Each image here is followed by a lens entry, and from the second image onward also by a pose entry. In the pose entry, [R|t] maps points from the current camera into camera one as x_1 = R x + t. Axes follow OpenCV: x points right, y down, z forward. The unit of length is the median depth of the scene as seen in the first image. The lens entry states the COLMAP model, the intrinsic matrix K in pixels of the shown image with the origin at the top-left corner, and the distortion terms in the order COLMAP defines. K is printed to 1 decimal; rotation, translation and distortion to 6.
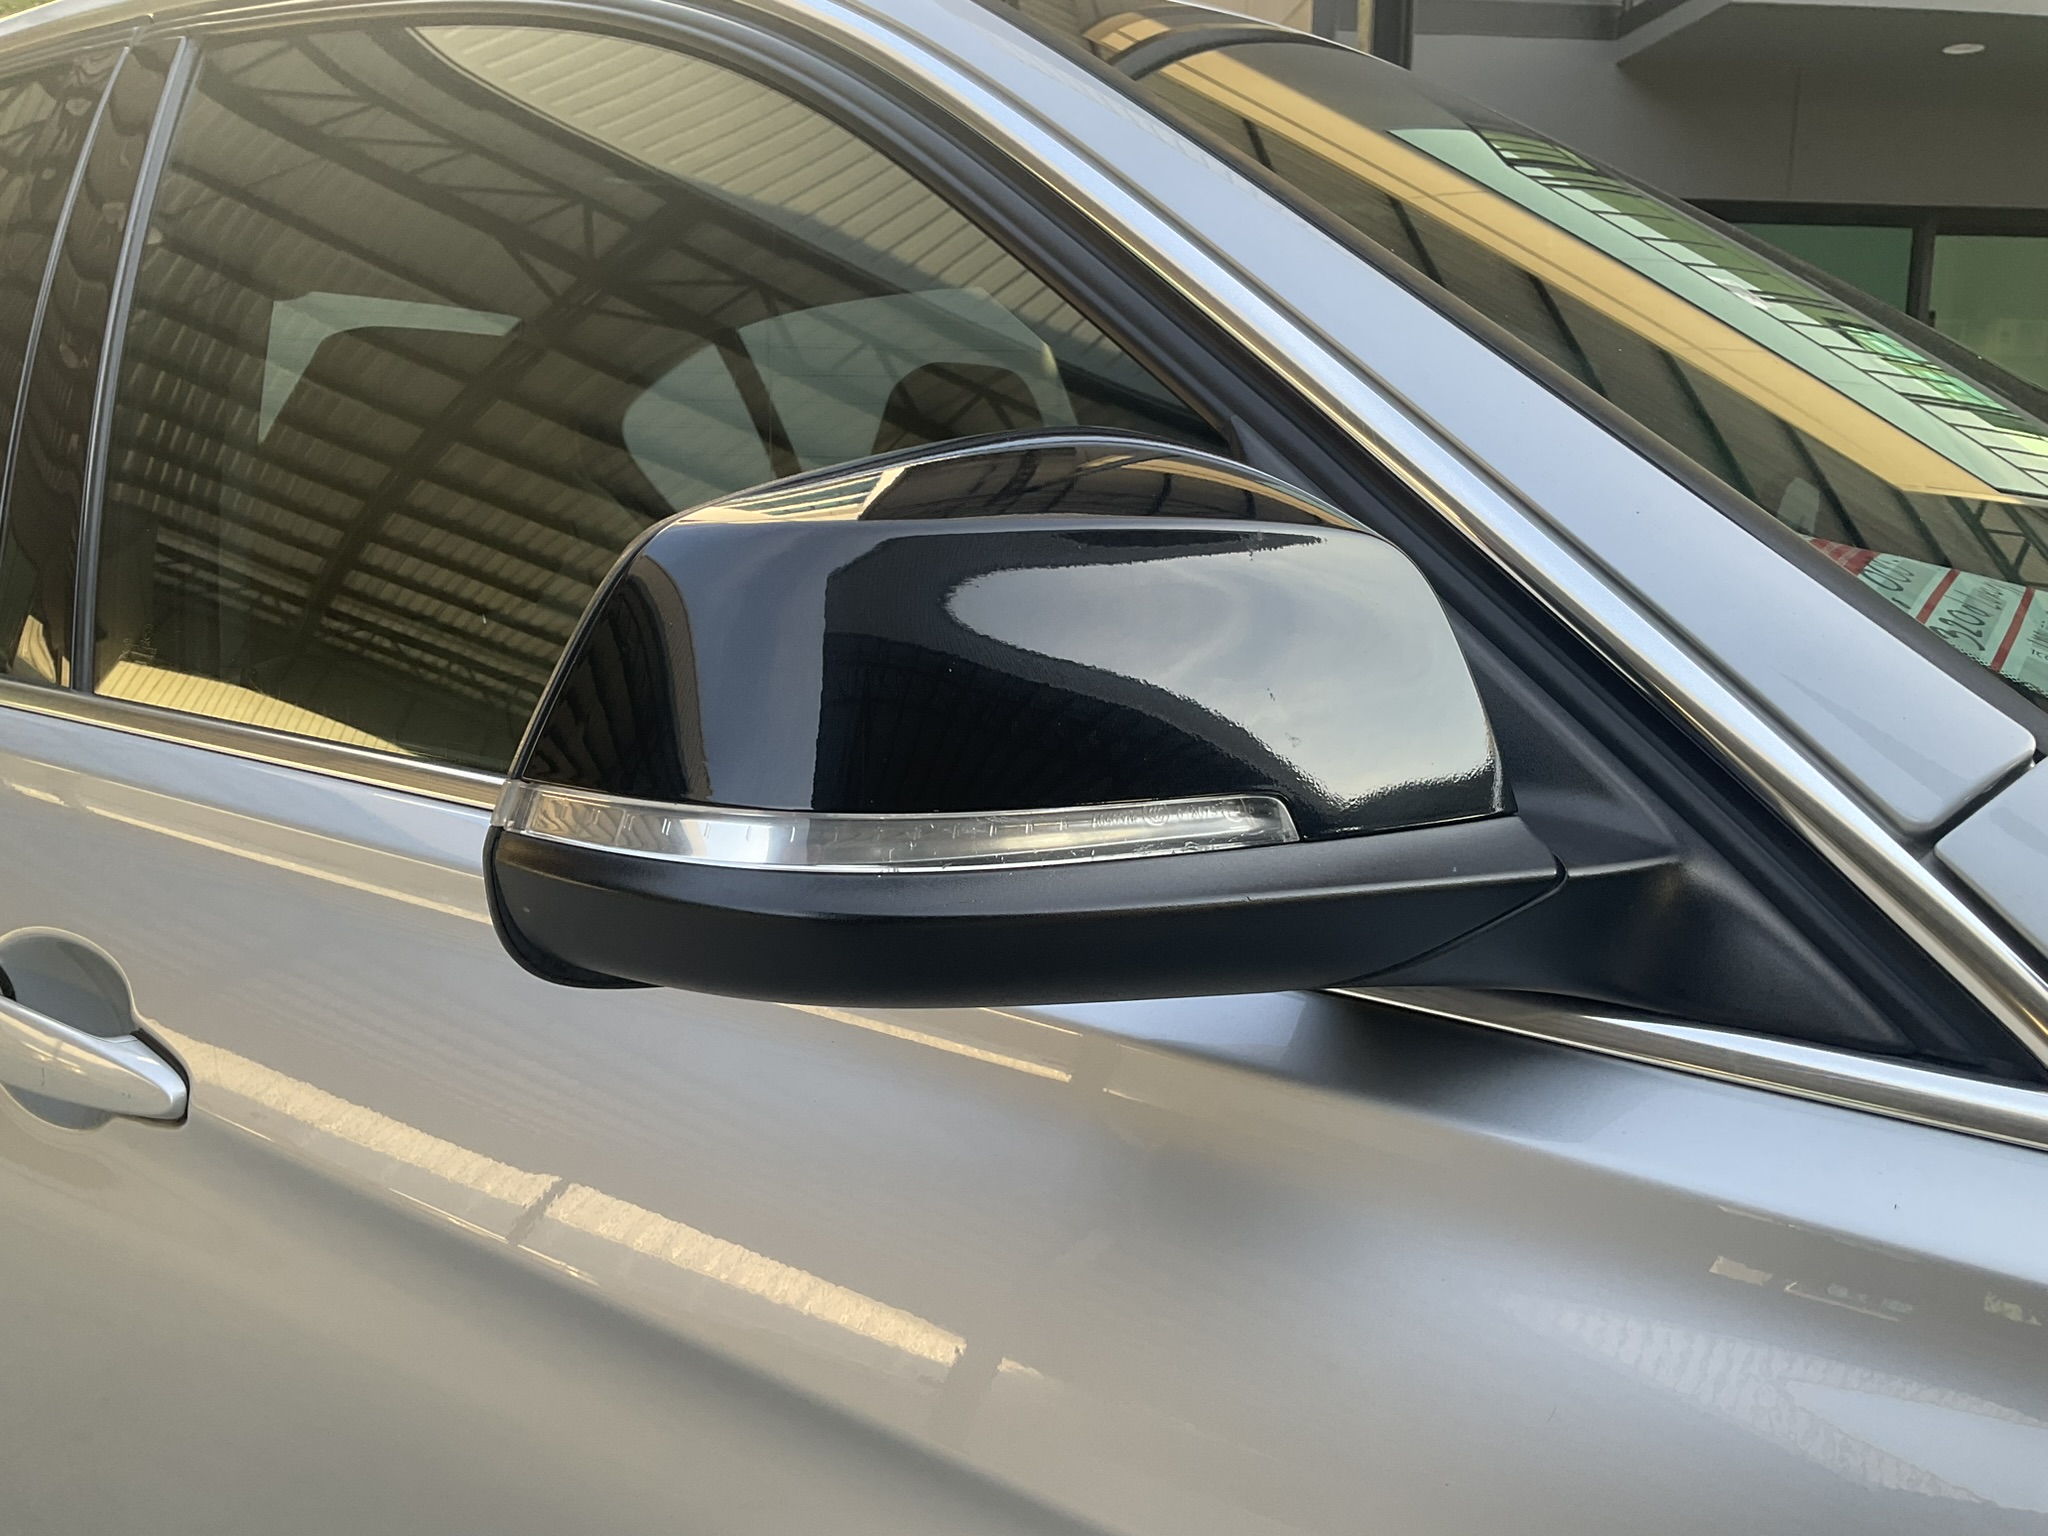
lens RADIAL K [[1710.3, 0, 1010.5], [0, 1710.3, 785.0], [0, 0, 1]] dist [0.060779, -0.099792]
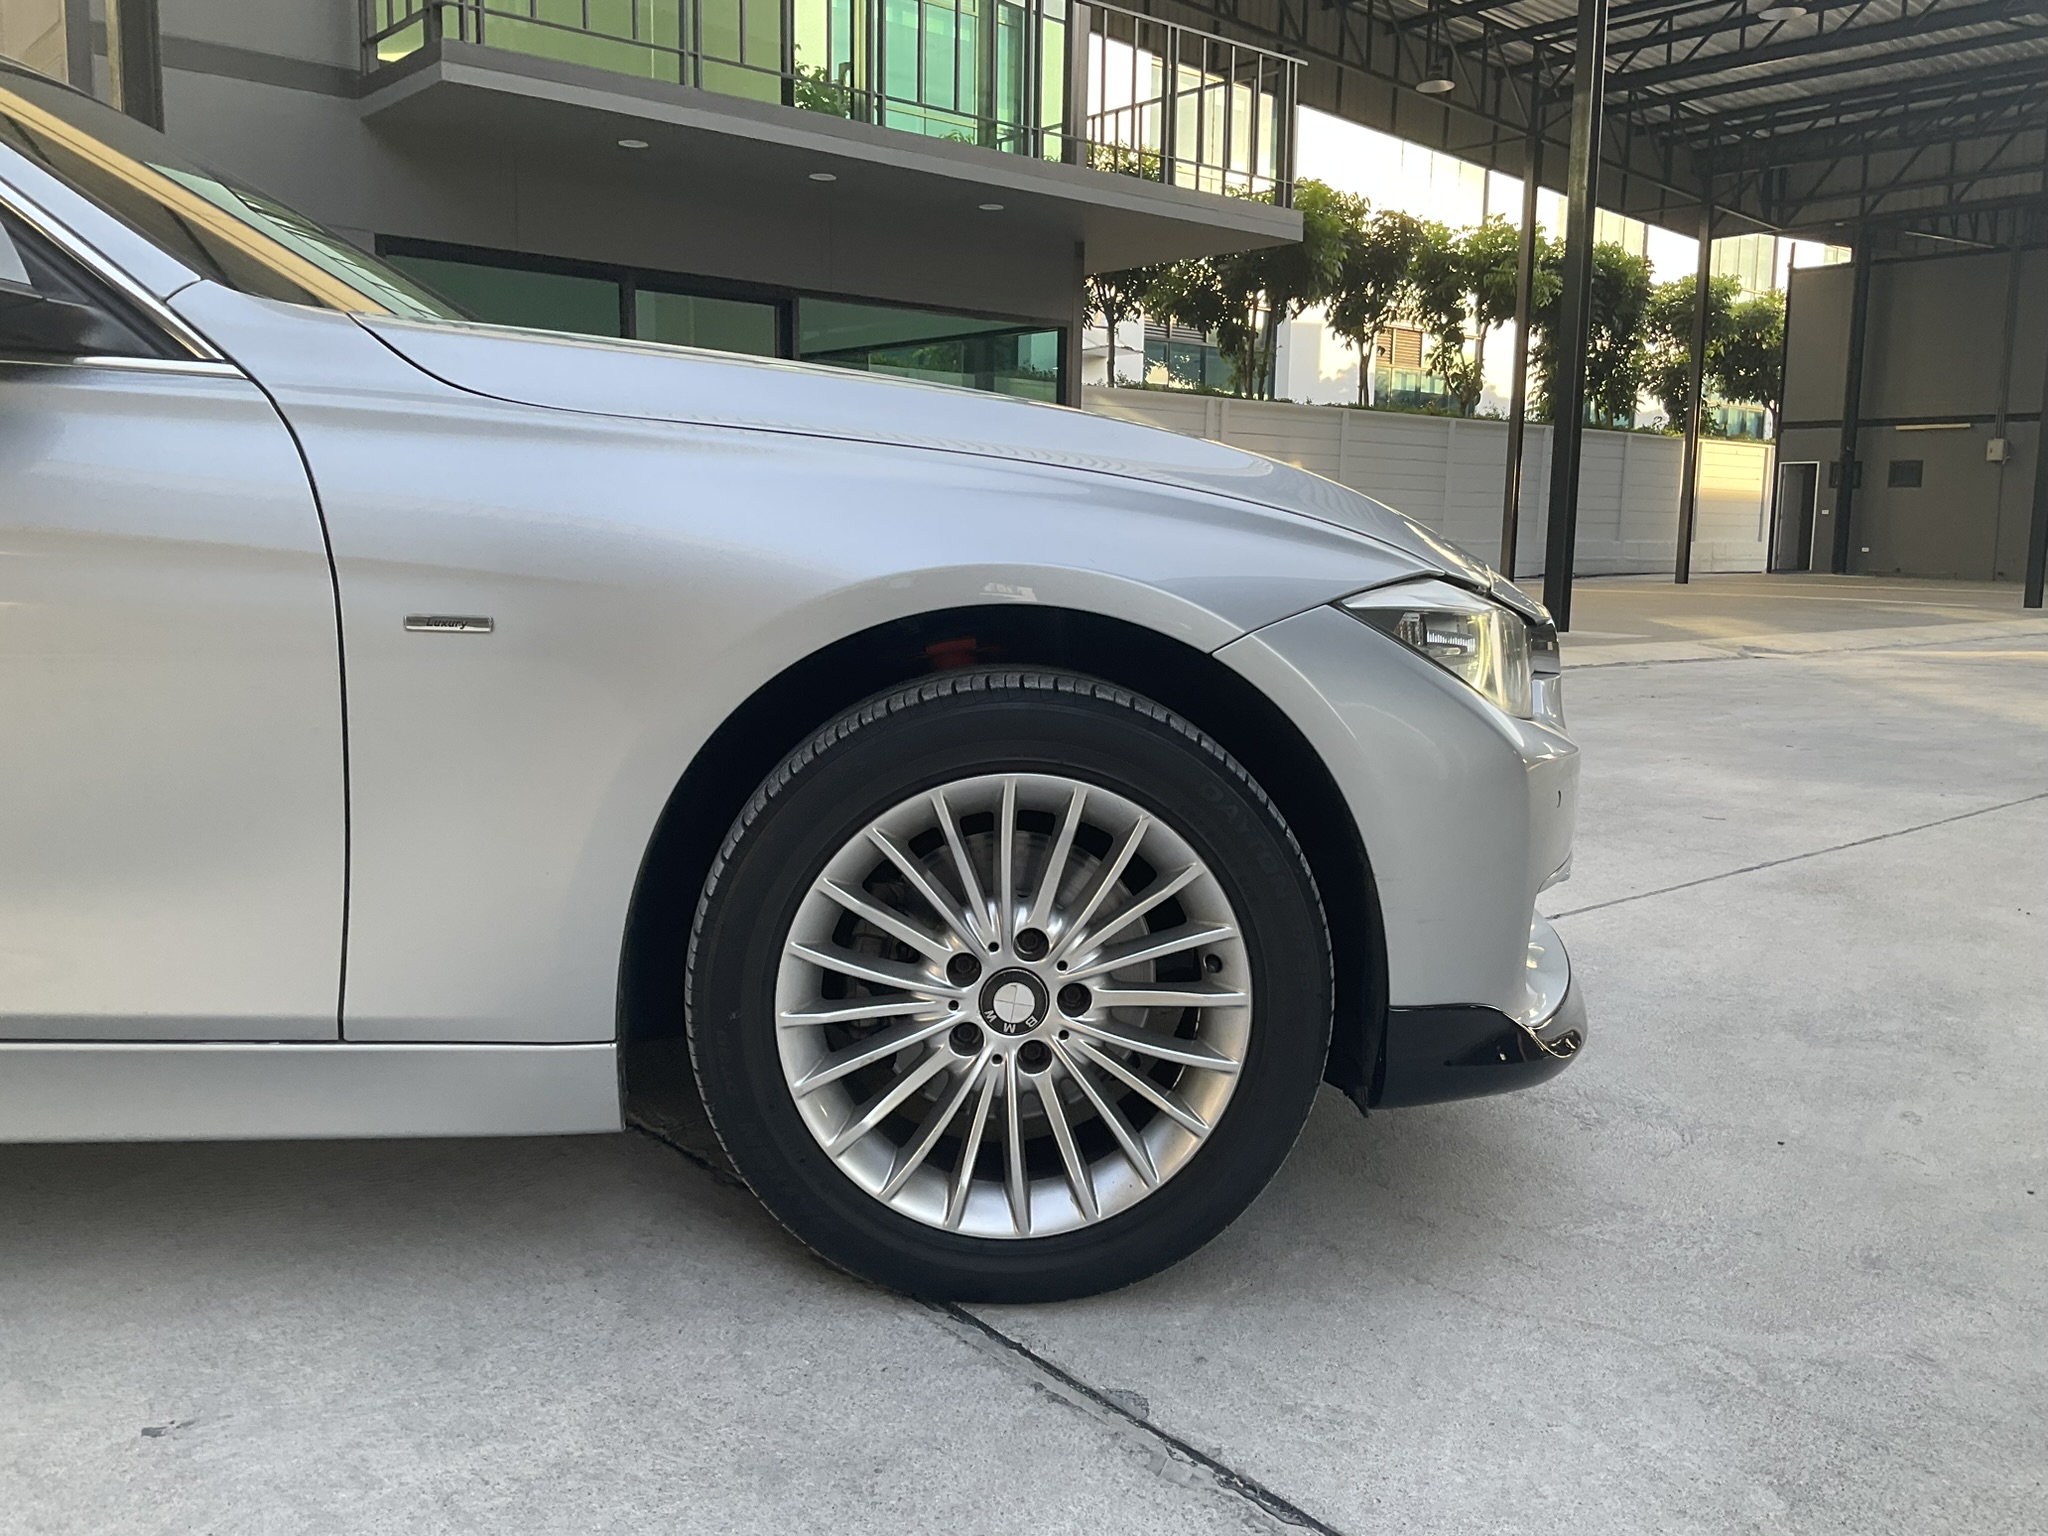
lens RADIAL K [[1710.3, 0, 1010.5], [0, 1710.3, 785.0], [0, 0, 1]] dist [0.060779, -0.099792]
pose [[0.813971, -0.082604, 0.575002, -0.027239], [0.102659, 0.994714, -0.002425, 0.212625], [-0.571762, 0.061003, 0.818148, -0.490756]]
